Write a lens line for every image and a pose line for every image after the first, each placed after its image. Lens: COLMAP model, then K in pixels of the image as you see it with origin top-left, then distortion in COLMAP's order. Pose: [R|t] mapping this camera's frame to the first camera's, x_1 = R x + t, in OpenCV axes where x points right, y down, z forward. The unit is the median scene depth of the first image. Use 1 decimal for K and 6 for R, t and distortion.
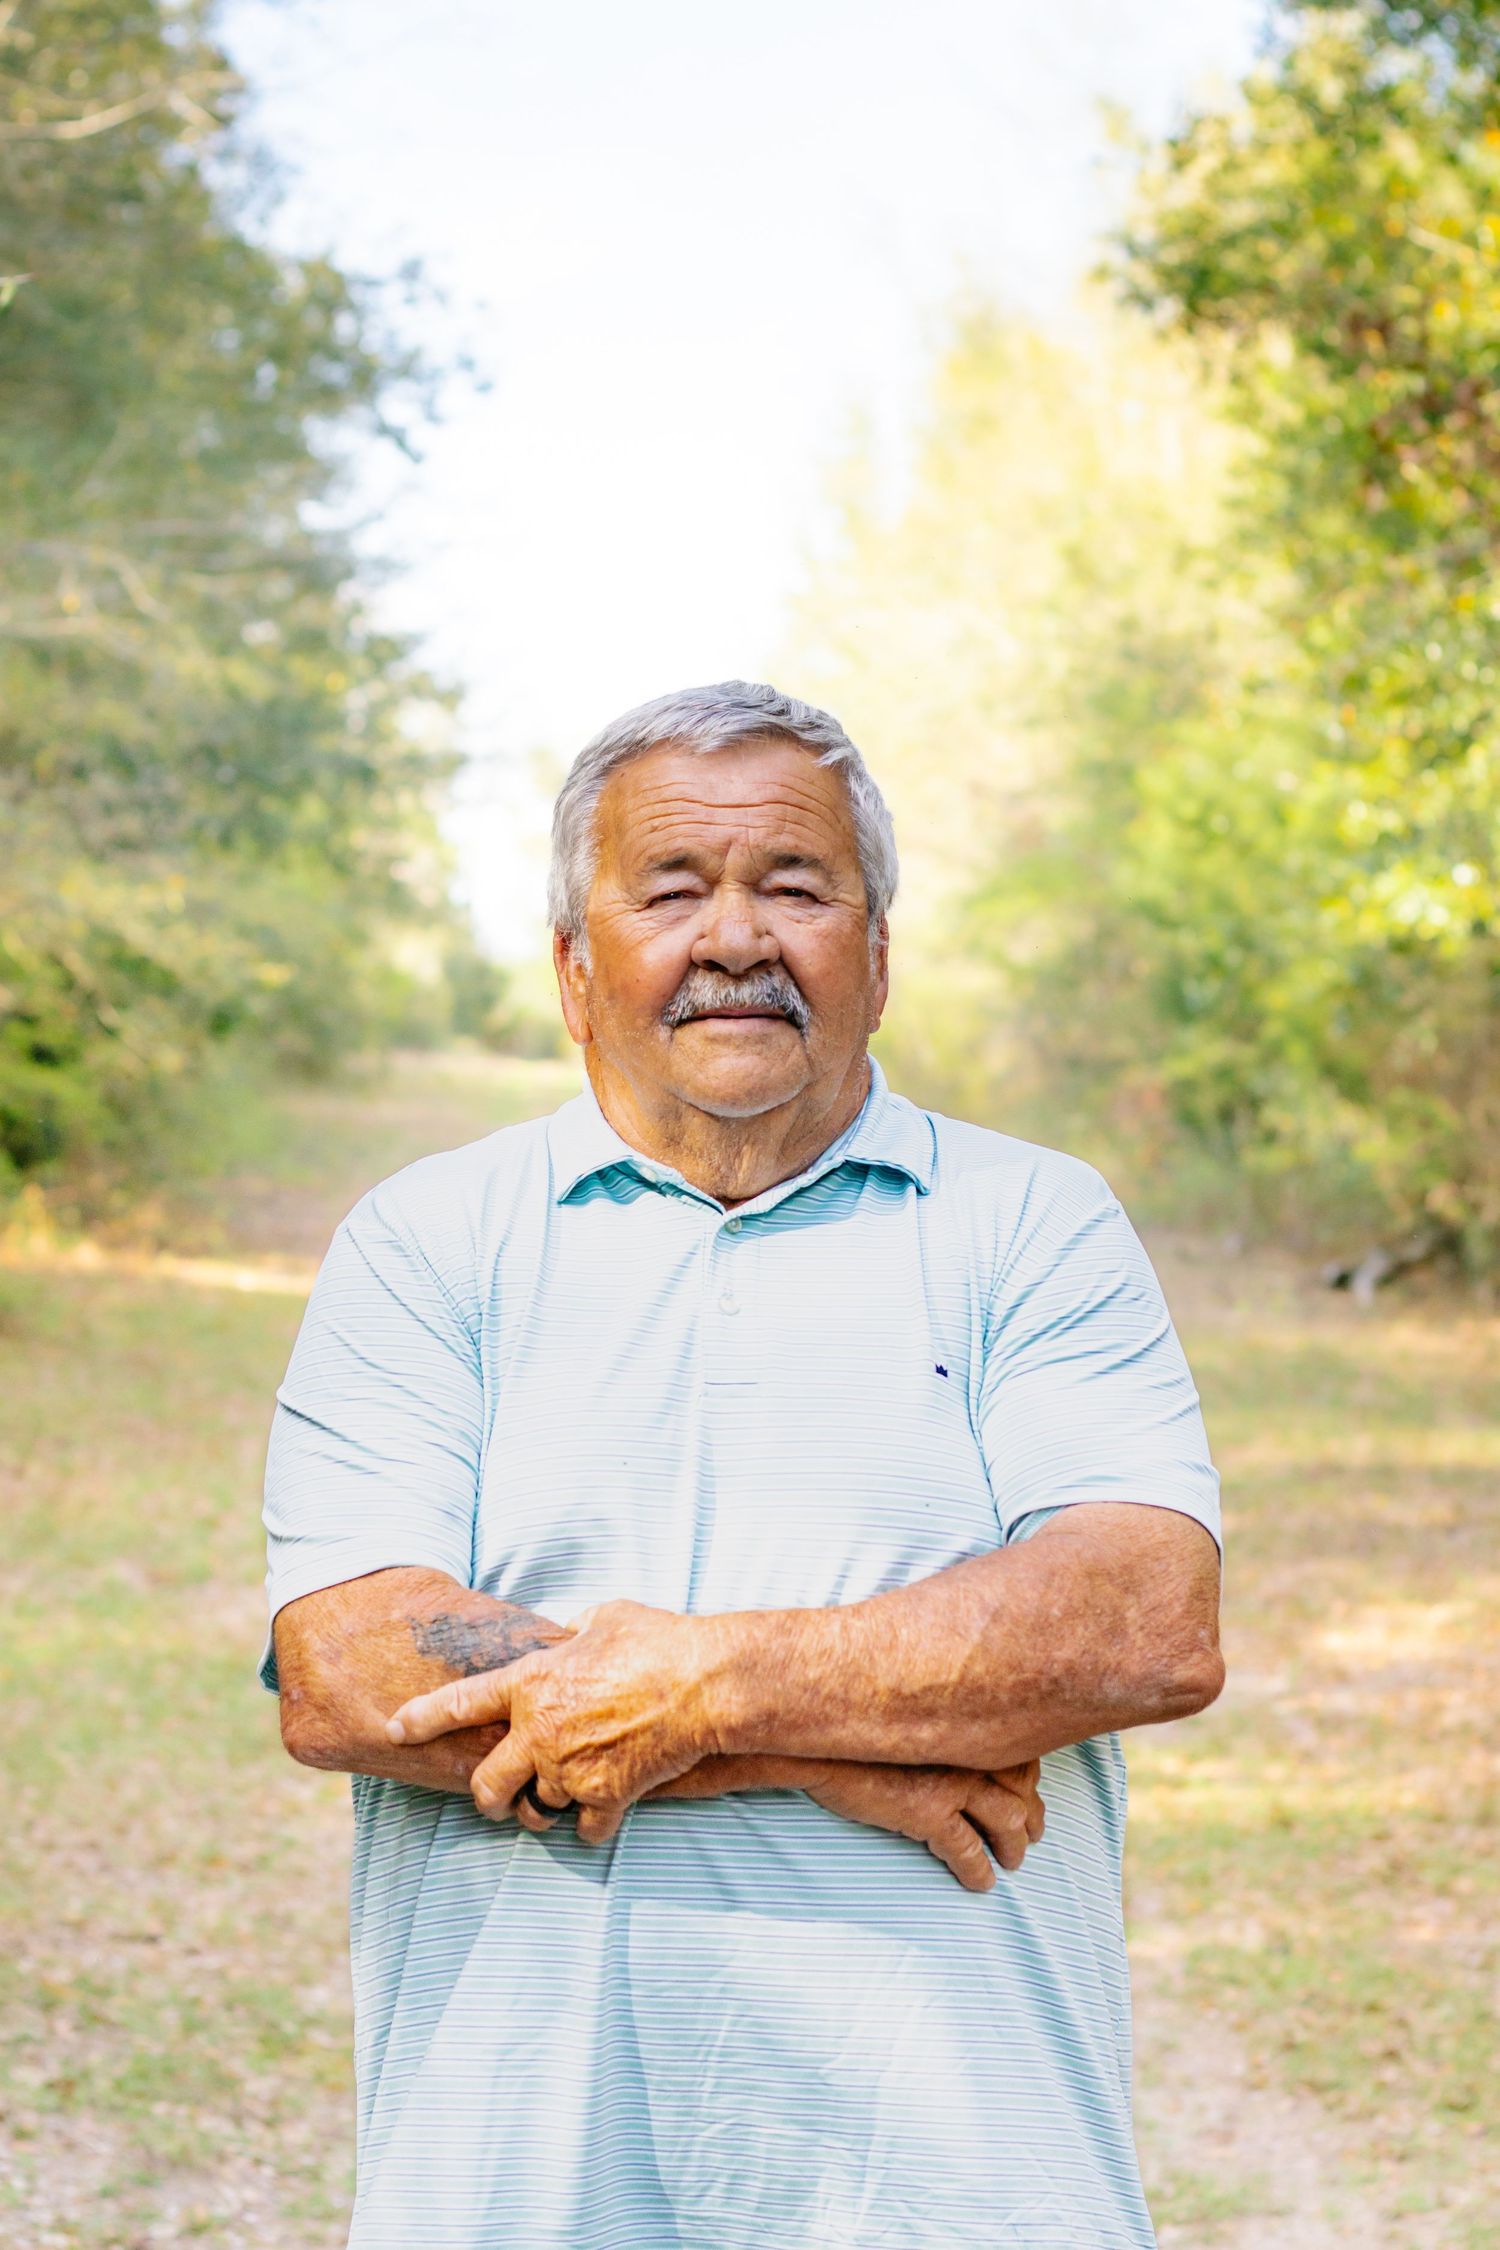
lens RADIAL K [[4998.9, 0, 750.0], [0, 4998.9, 1125.0], [0, 0, 1]] dist [-0.022859, -0.121419]
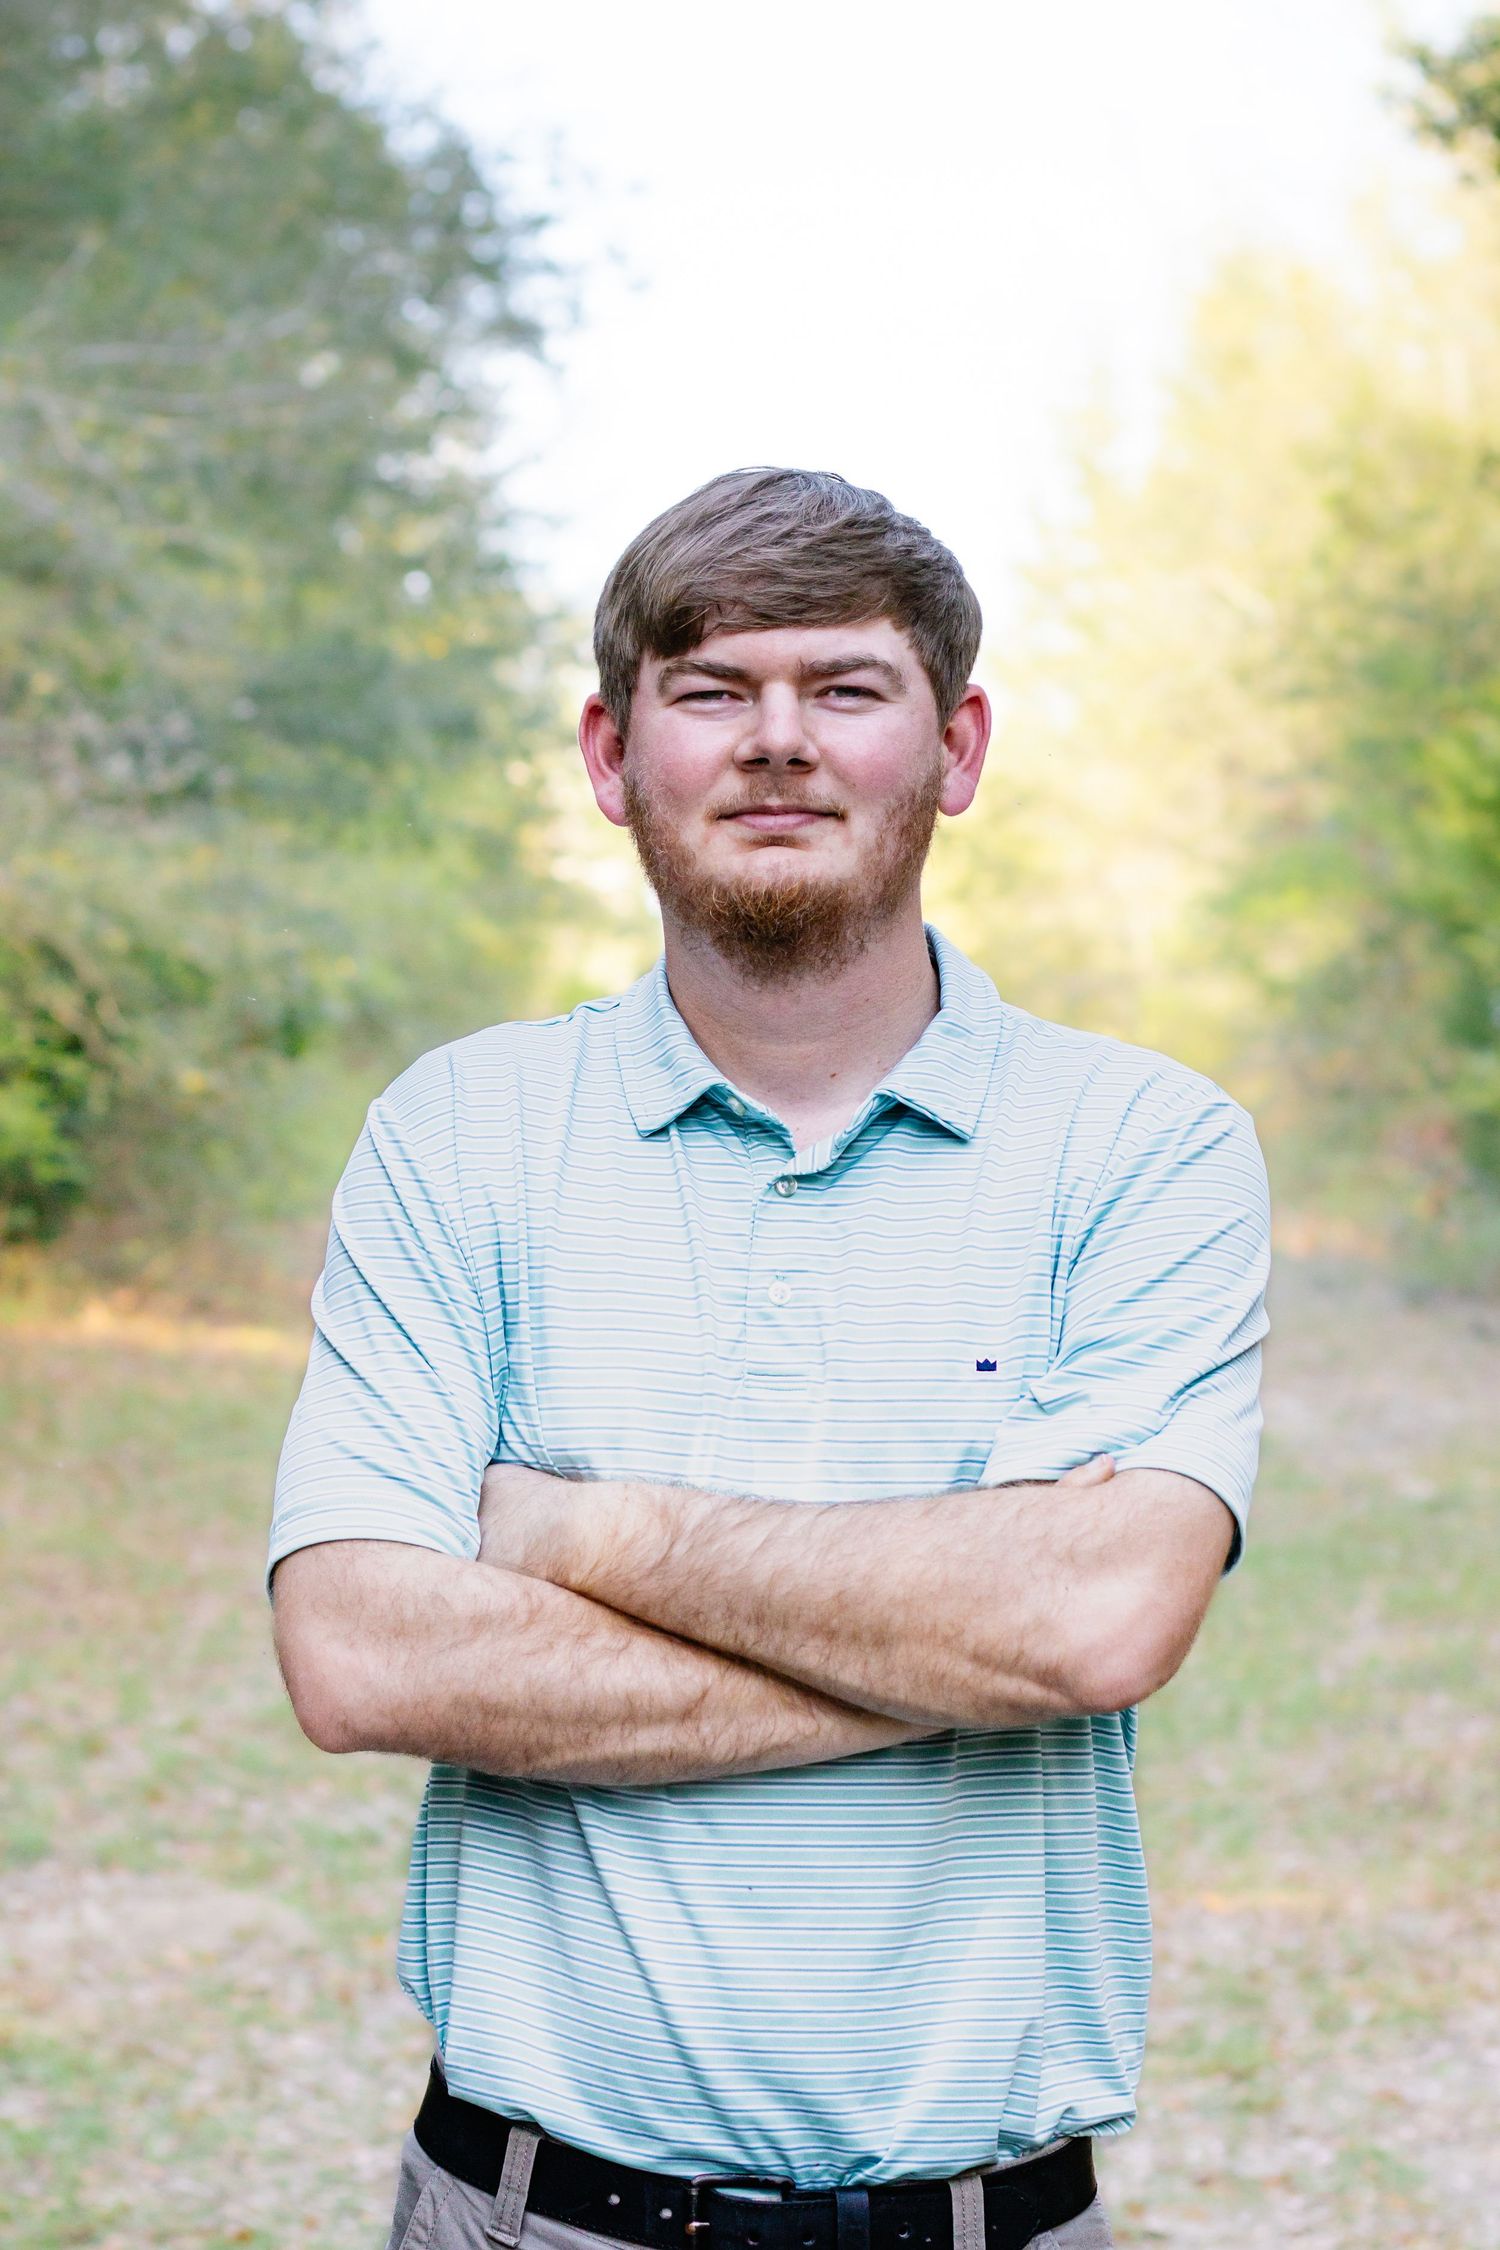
lens RADIAL K [[5260.0, 0, 360.5], [0, 5260.0, 969.4], [0, 0, 1]] dist [0.010558, -0.554145]
pose [[0.992948, 0.006245, -0.118390, 0.011587], [-0.010368, 0.999360, -0.034238, -0.002395], [0.118100, 0.035224, 0.992377, 0.230678]]
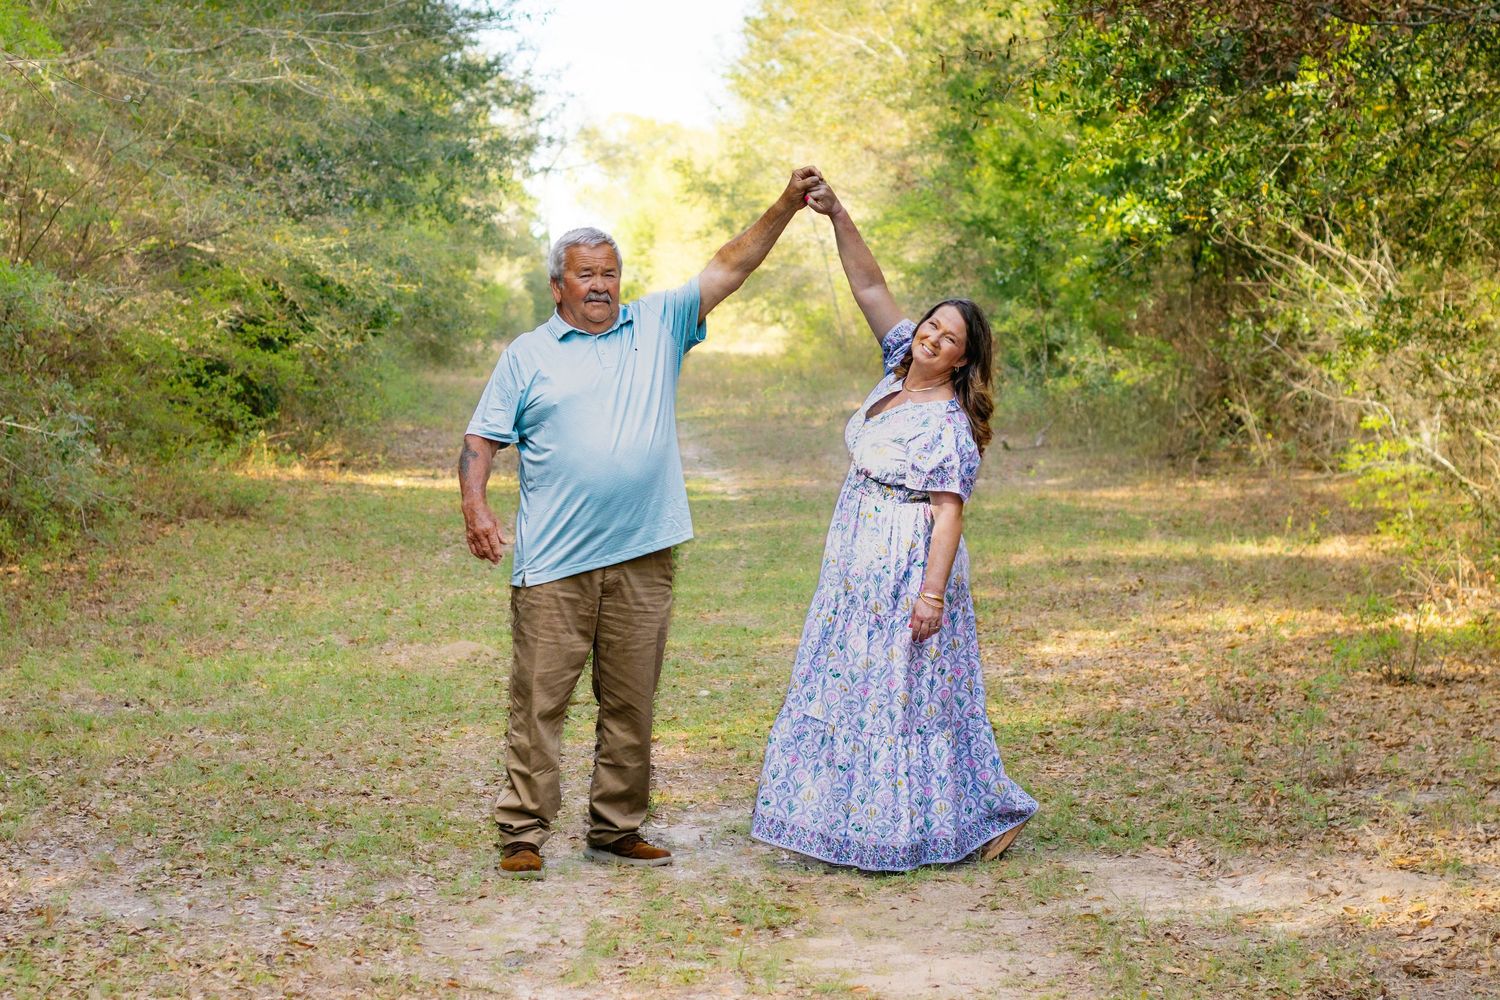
lens RADIAL K [[3506.7, 0, 846.3], [0, 3506.7, 499.8], [0, 0, 1]] dist [0.010558, -0.554145]
pose [[0.998850, -0.040545, 0.025590, 0.014625], [0.039691, 0.998666, 0.033038, 0.007375], [-0.026895, -0.031984, 0.999126, -0.146678]]
